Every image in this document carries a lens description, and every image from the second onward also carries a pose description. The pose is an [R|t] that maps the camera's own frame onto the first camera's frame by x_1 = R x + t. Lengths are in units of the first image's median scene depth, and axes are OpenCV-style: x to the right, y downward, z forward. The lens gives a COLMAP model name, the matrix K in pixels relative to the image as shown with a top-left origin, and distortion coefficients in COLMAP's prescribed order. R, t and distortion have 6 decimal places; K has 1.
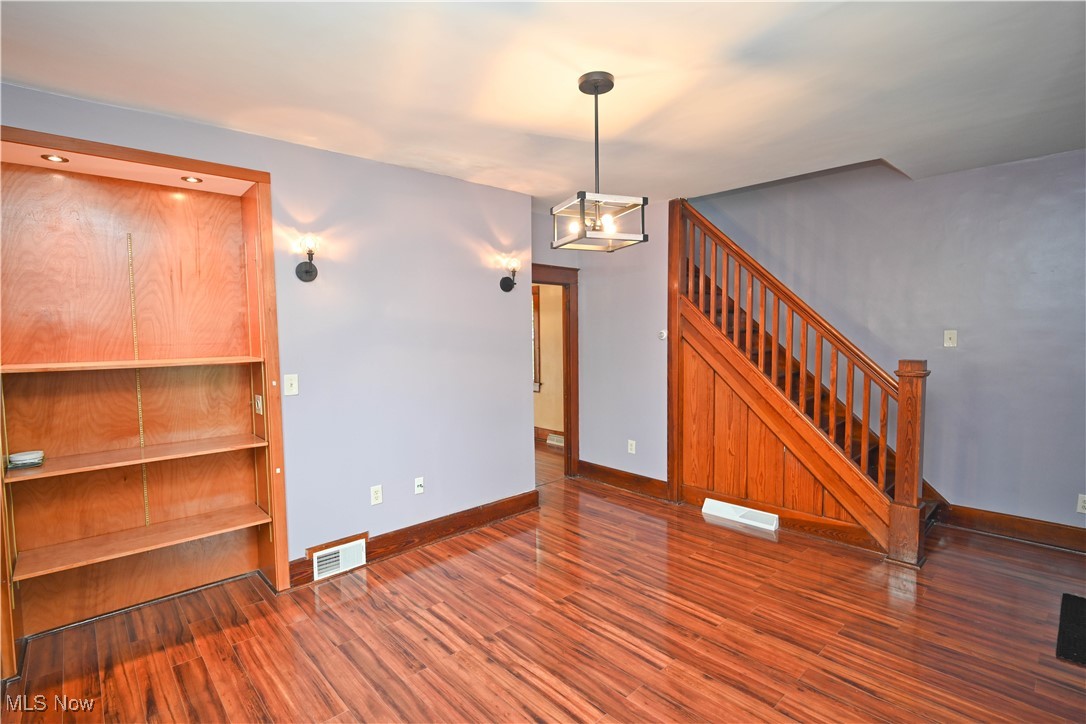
lens RADIAL K [[509.6, 0, 544.2], [0, 509.6, 364.2], [0, 0, 1]] dist [-0.001559, -0.000171]
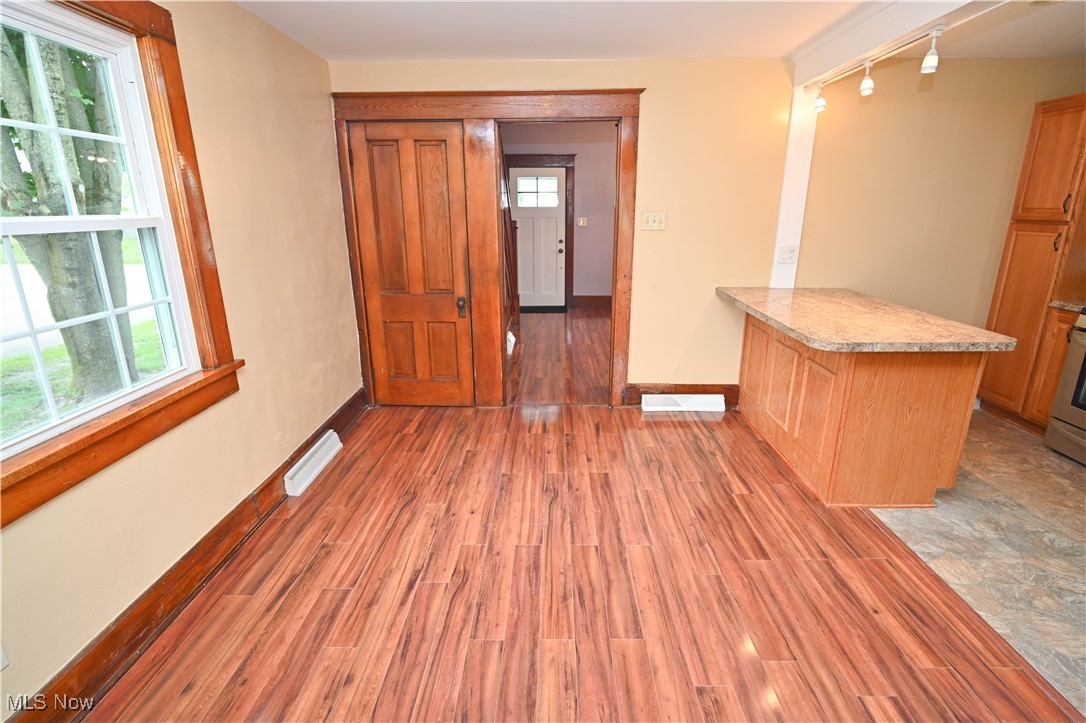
lens RADIAL K [[525.0, 0, 543.0], [0, 525.0, 361.5], [0, 0, 1]] dist [-0.008961, -0.000827]
pose [[-0.717194, -0.179725, 0.673299, -0.865333], [0.056076, 0.948154, 0.312824, -0.126857], [-0.694613, 0.262112, -0.669933, 2.570961]]
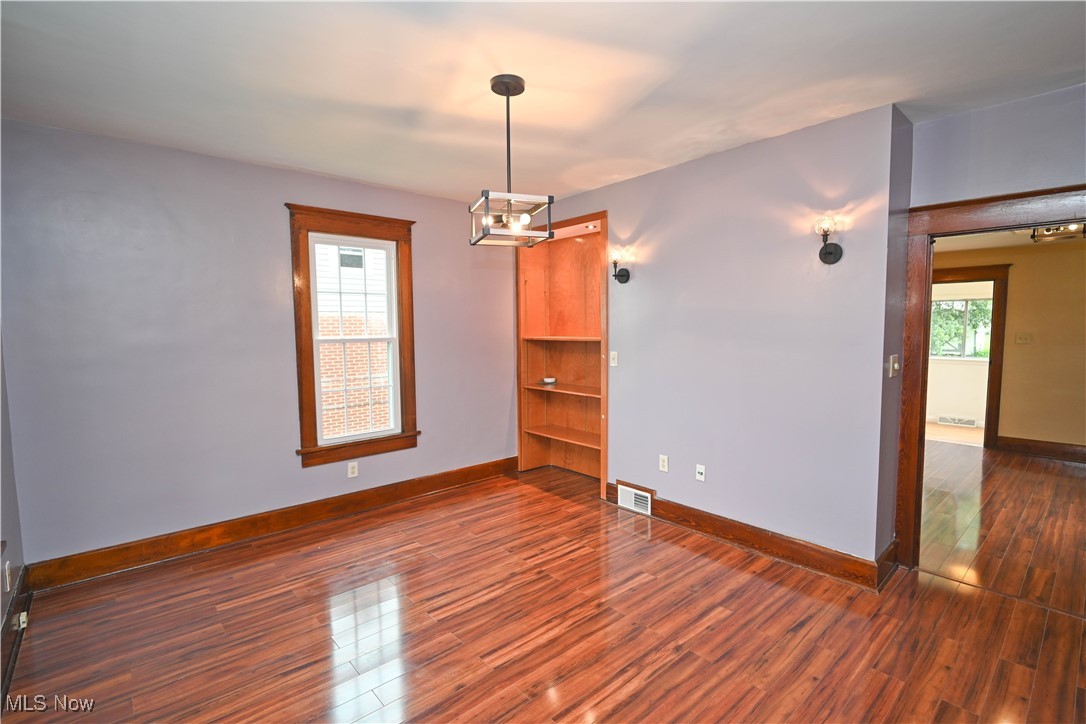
lens RADIAL K [[506.2, 0, 552.4], [0, 506.2, 367.7], [0, 0, 1]] dist [-0.004551, -0.001070]
pose [[-0.014307, 0.096486, -0.995231, 0.883510], [-0.054130, 0.993799, 0.097126, -0.060797], [0.998431, 0.055261, -0.008995, 0.842220]]
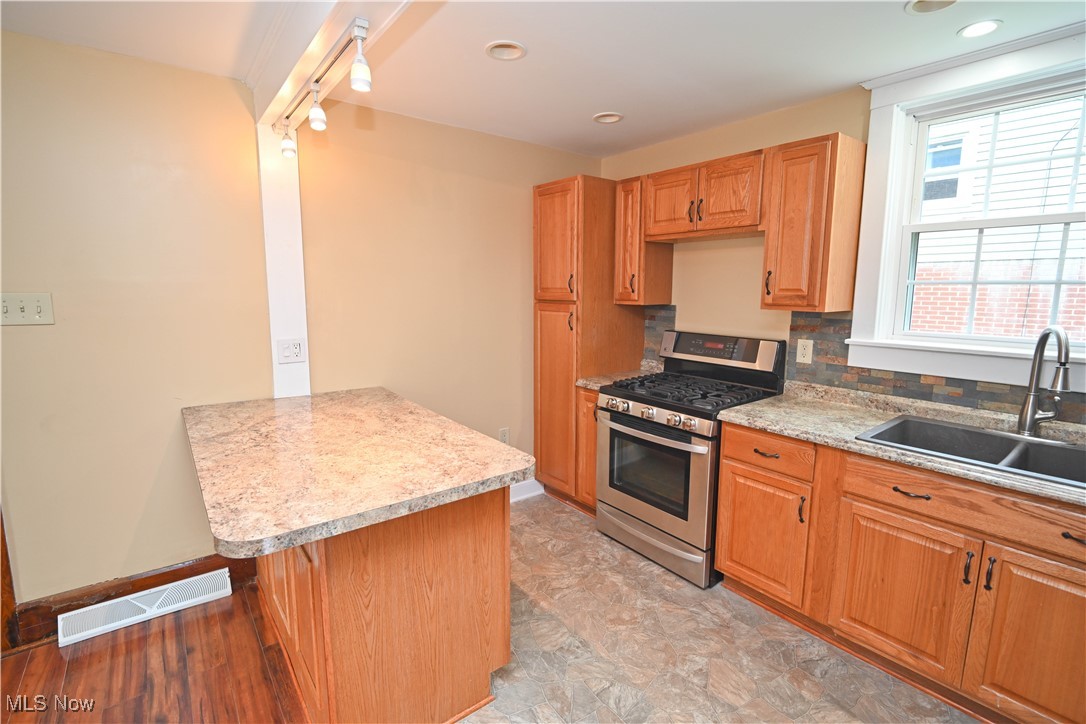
lens RADIAL K [[511.2, 0, 543.0], [0, 511.2, 362.0], [0, 0, 1]] dist [-0.010475, -0.000552]
pose [[-0.995106, -0.004887, 0.098694, -0.907383], [0.015376, 0.978953, 0.203504, -0.097311], [-0.097611, 0.204026, -0.974087, 2.085157]]
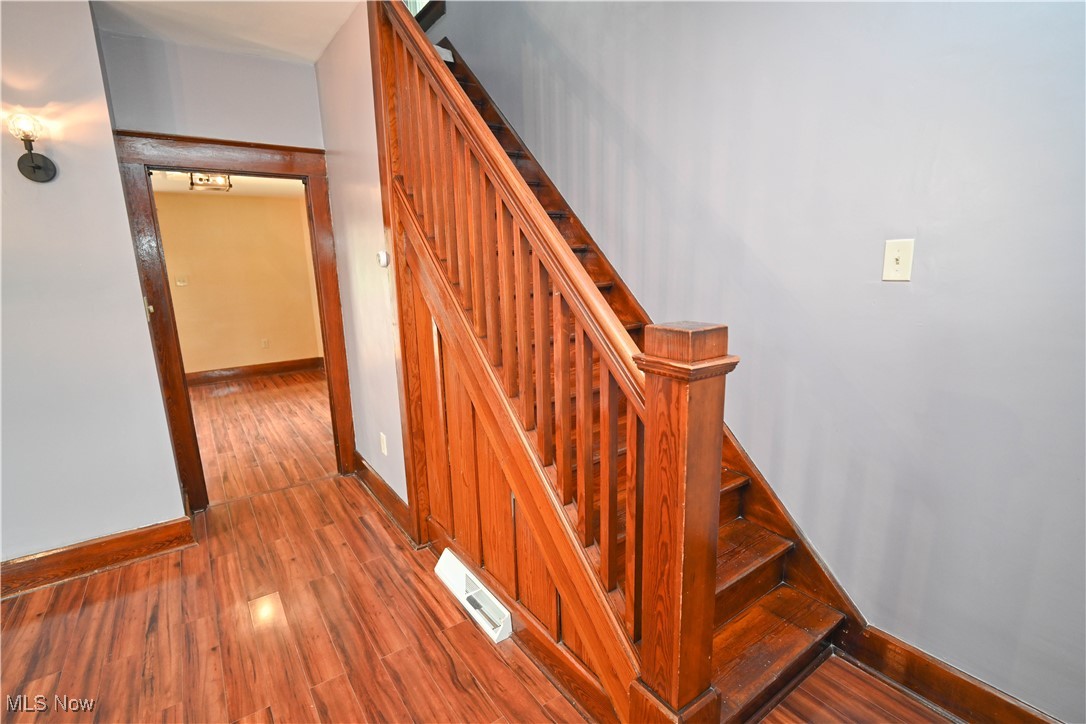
lens RADIAL K [[512.9, 0, 549.1], [0, 512.9, 366.6], [0, 0, 1]] dist [-0.004246, -0.001035]
pose [[0.991289, 0.014875, -0.130859, 0.725624], [0.004404, 0.989302, 0.145818, -0.033726], [0.131629, -0.145124, 0.980619, 0.689624]]
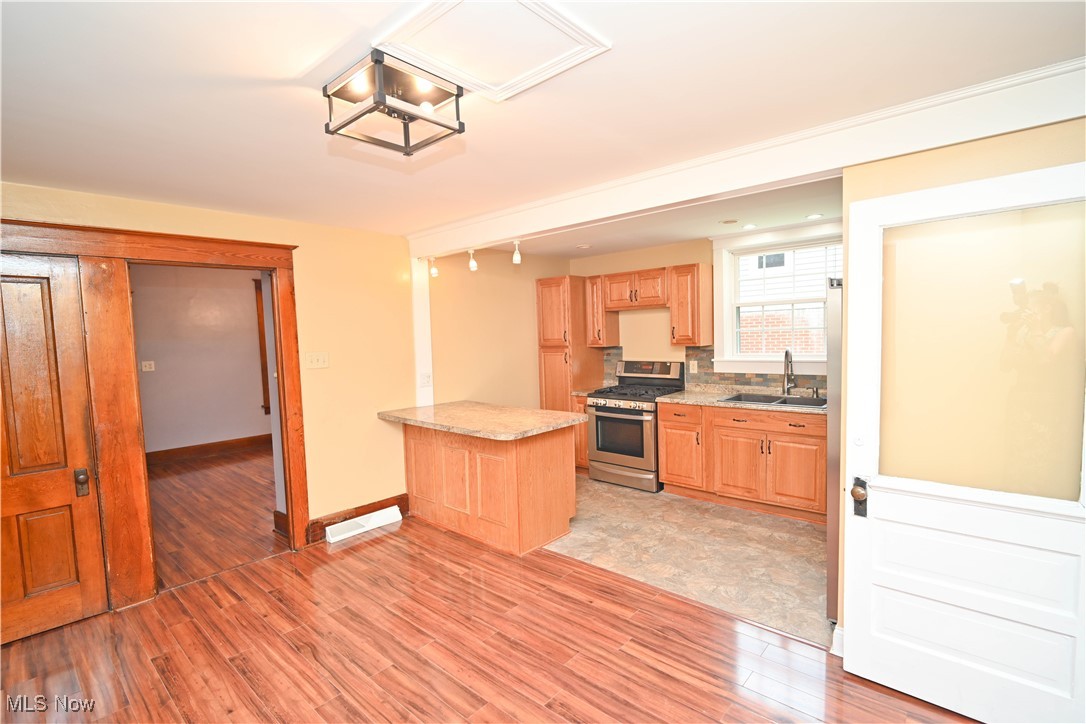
lens RADIAL K [[506.2, 0, 552.4], [0, 506.2, 367.7], [0, 0, 1]] dist [-0.004551, -0.001070]
pose [[-0.994037, 0.050790, -0.096495, -0.638530], [0.038151, 0.990965, 0.128579, -0.161756], [0.102153, 0.124131, -0.986994, 2.800103]]
